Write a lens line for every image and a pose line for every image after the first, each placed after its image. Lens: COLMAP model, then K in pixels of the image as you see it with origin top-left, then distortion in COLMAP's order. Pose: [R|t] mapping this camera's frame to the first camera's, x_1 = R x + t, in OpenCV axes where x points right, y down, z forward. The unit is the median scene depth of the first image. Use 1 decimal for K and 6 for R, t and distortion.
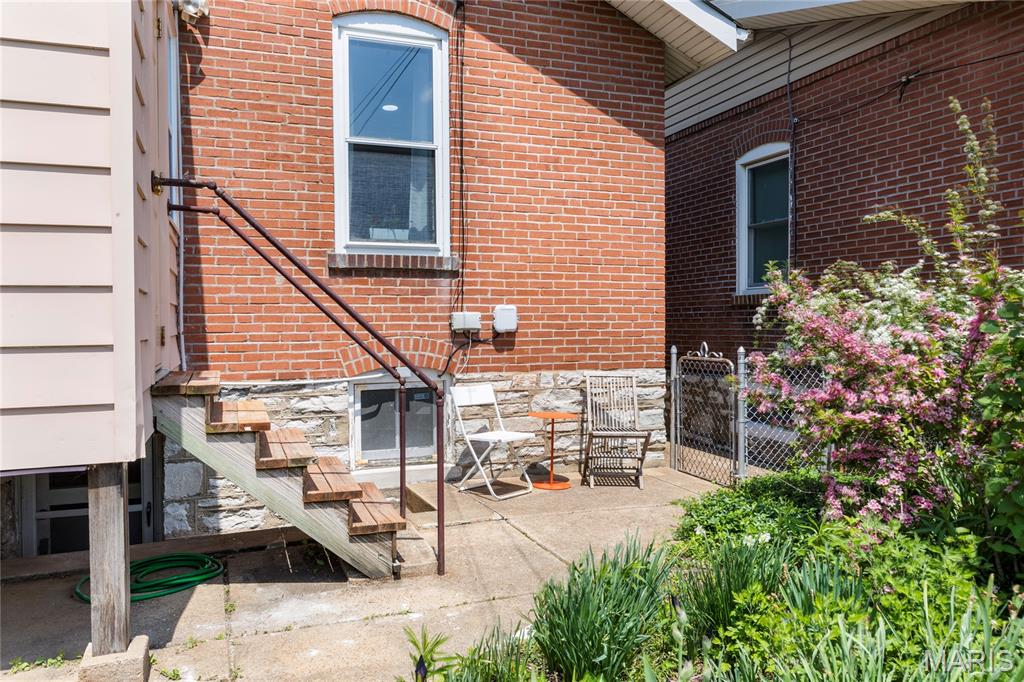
lens RADIAL K [[745.1, 0, 511.8], [0, 745.1, 334.3], [0, 0, 1]] dist [-0.001704, -0.001083]
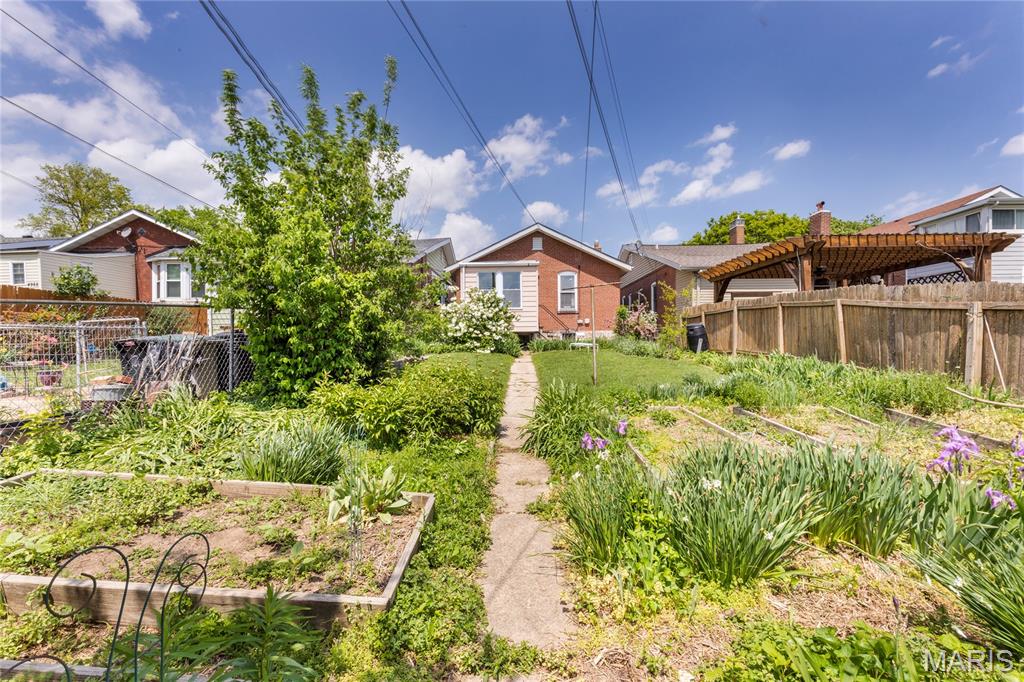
lens RADIAL K [[470.5, 0, 514.1], [0, 470.5, 337.0], [0, 0, 1]] dist [-0.004360, -0.000280]
pose [[0.931806, -0.008199, -0.362865, 0.798467], [-0.000018, 0.999744, -0.022636, 0.187261], [0.362958, 0.021099, 0.931567, -2.640644]]
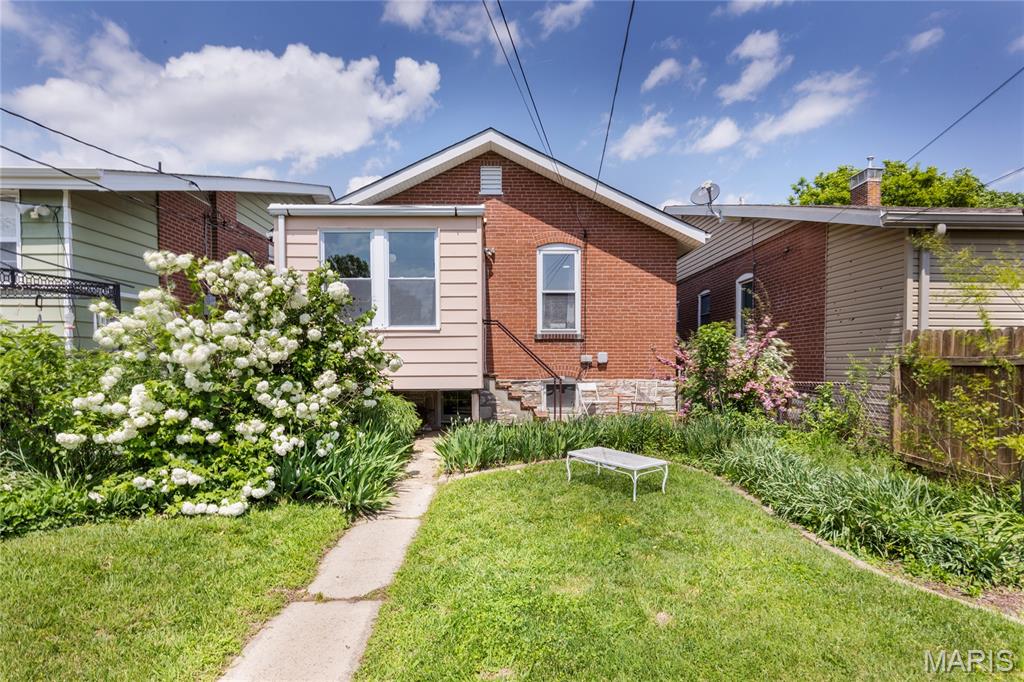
lens RADIAL K [[590.3, 0, 508.4], [0, 590.3, 350.8], [0, 0, 1]] dist [-0.000161, -0.000190]
pose [[0.942014, -0.003737, -0.335552, 0.369824], [-0.009210, 0.999273, -0.036984, 0.032918], [0.335446, 0.037930, 0.941295, -1.015262]]
